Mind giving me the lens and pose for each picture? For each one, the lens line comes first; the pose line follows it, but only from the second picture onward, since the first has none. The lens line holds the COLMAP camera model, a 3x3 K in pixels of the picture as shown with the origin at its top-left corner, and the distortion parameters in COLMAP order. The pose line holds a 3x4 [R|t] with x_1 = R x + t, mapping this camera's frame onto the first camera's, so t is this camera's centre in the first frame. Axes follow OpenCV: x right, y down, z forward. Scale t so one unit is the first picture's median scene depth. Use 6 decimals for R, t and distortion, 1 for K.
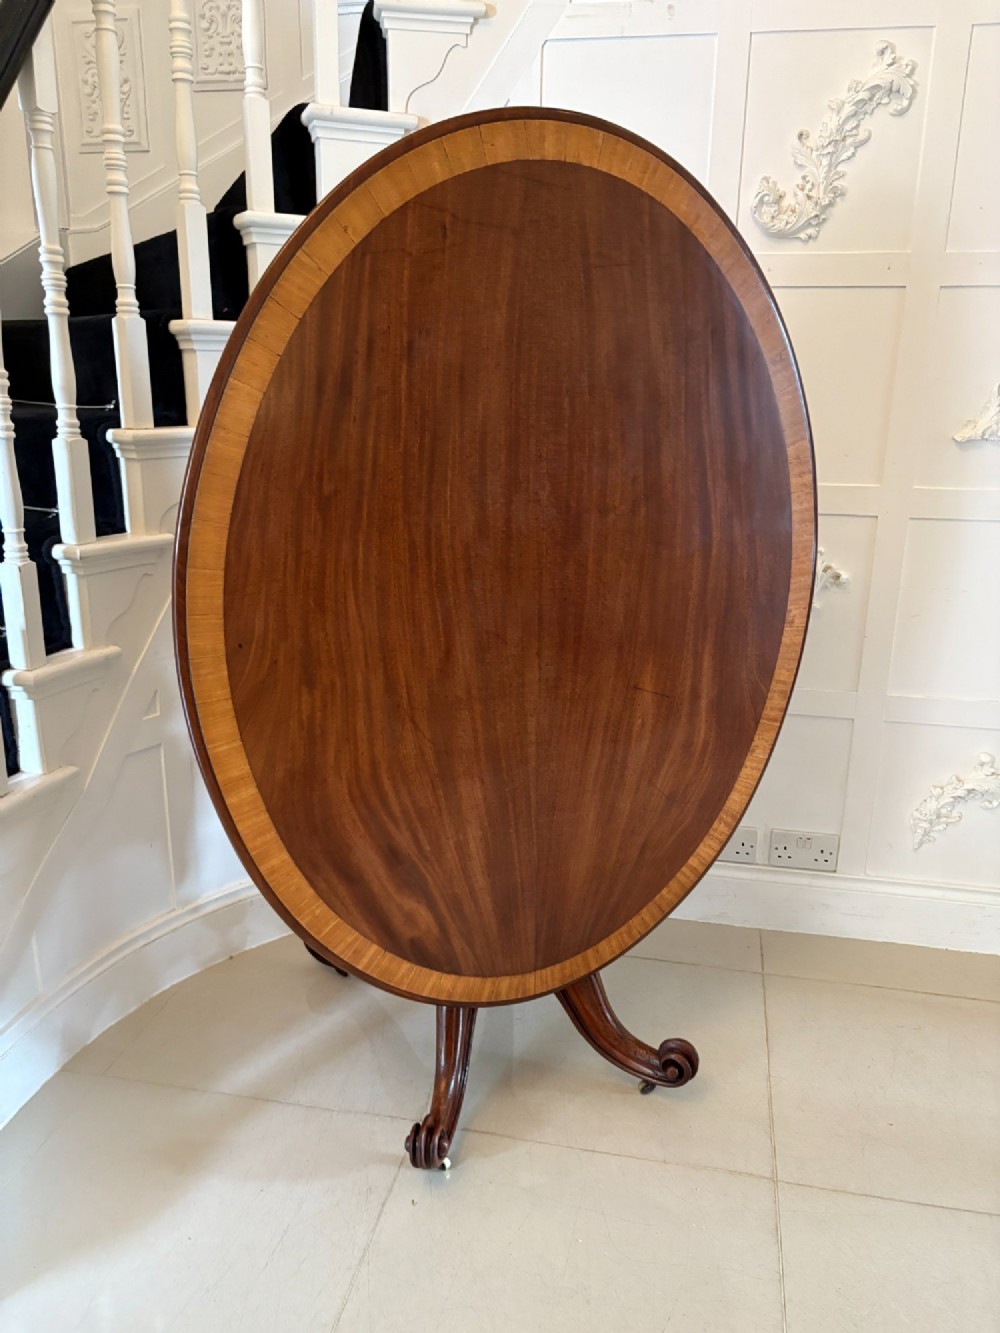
lens RADIAL K [[1001.2, 0, 500.0], [0, 1001.2, 666.5], [0, 0, 1]] dist [0.023296, -0.045647]
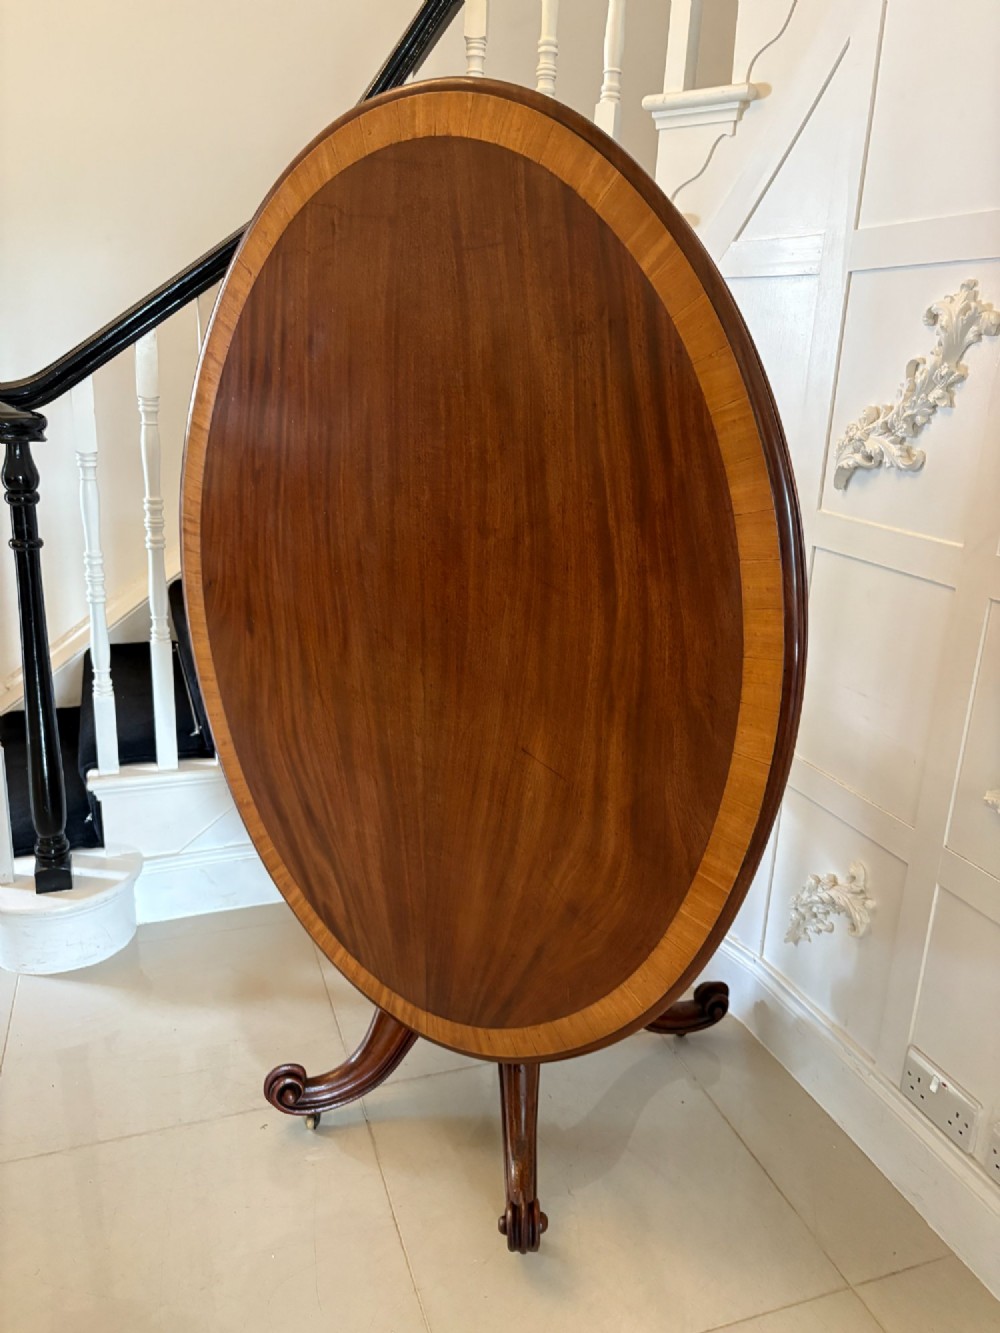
lens RADIAL K [[1006.8, 0, 494.1], [0, 1006.8, 664.4], [0, 0, 1]] dist [0.011537, -0.005300]
pose [[0.515141, 0.259313, -0.816937, 0.864921], [-0.274346, 0.952876, 0.129467, -0.163669], [0.812012, 0.157429, 0.562007, 0.547507]]
